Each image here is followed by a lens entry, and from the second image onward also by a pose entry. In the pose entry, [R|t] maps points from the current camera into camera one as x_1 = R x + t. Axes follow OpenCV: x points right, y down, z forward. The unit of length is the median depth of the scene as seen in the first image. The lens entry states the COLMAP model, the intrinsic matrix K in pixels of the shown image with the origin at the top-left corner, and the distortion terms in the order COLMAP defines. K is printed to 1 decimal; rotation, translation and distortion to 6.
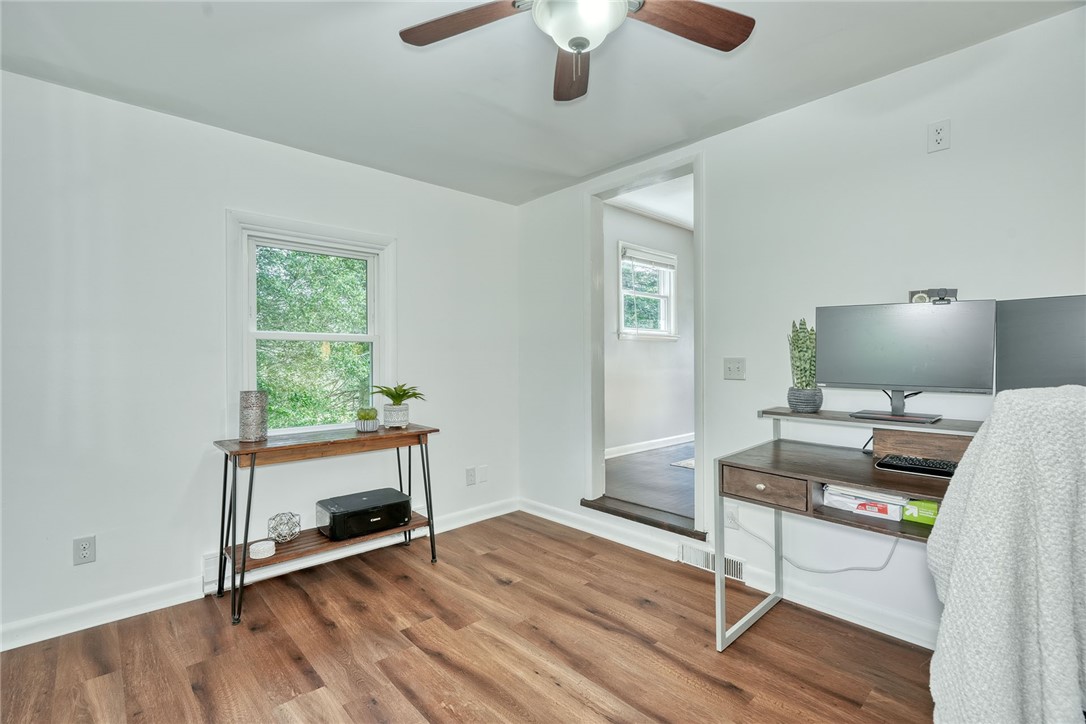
lens RADIAL K [[494.6, 0, 539.8], [0, 494.6, 361.2], [0, 0, 1]] dist [0.000531, 0.000556]
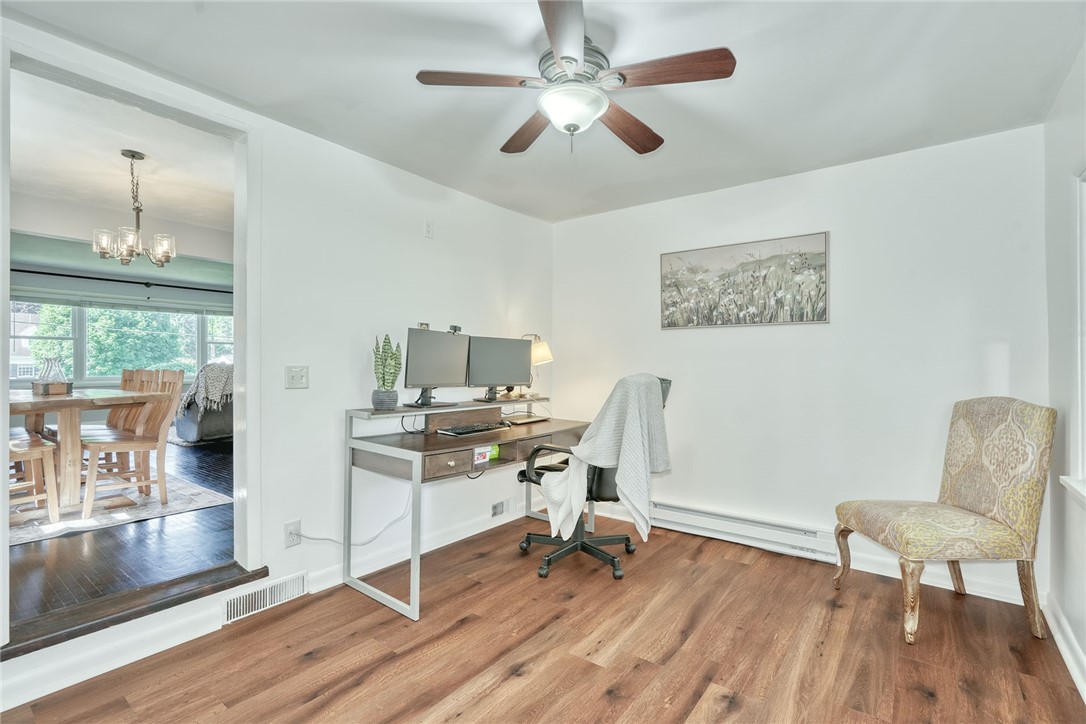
lens RADIAL K [[497.7, 0, 539.3], [0, 497.7, 358.2], [0, 0, 1]] dist [0.002101, 0.000277]
pose [[-0.160260, 0.017357, 0.986922, -0.770179], [0.008133, 0.999835, -0.016263, -0.004589], [-0.987041, 0.005420, -0.160375, 0.824682]]
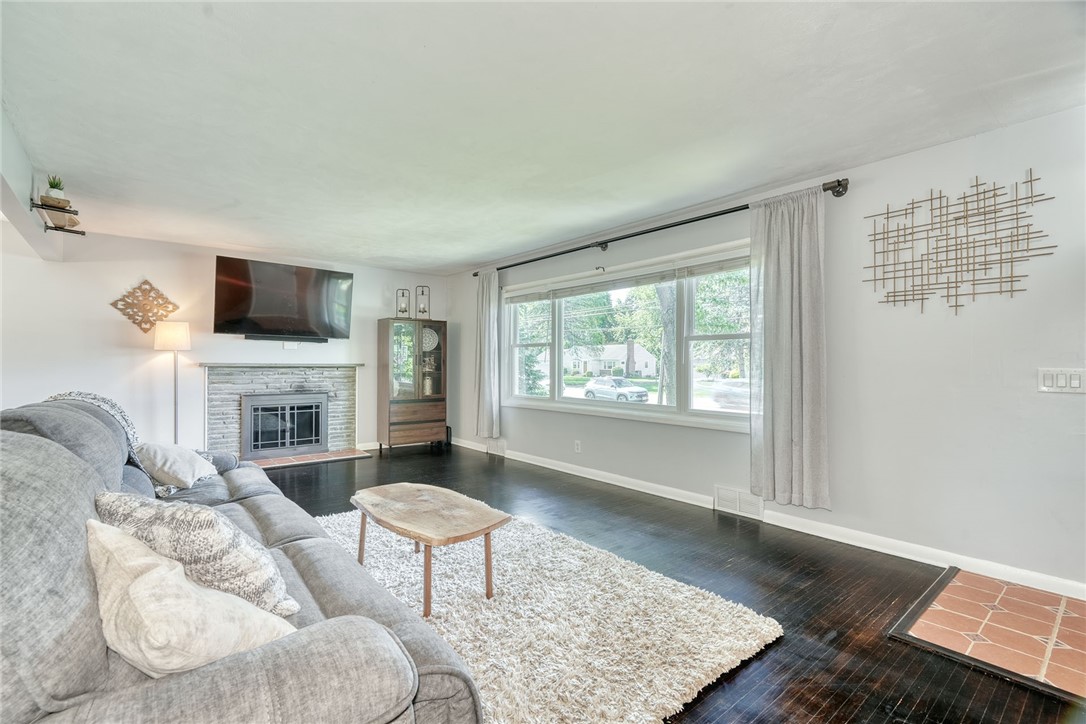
lens RADIAL K [[488.7, 0, 539.5], [0, 488.7, 353.5], [0, 0, 1]] dist [0.000847, 0.000249]
pose [[0.998565, 0.000953, -0.053541, 3.350533], [-0.002311, 0.999677, -0.025300, -0.112114], [0.053499, 0.025387, 0.998245, 0.961004]]
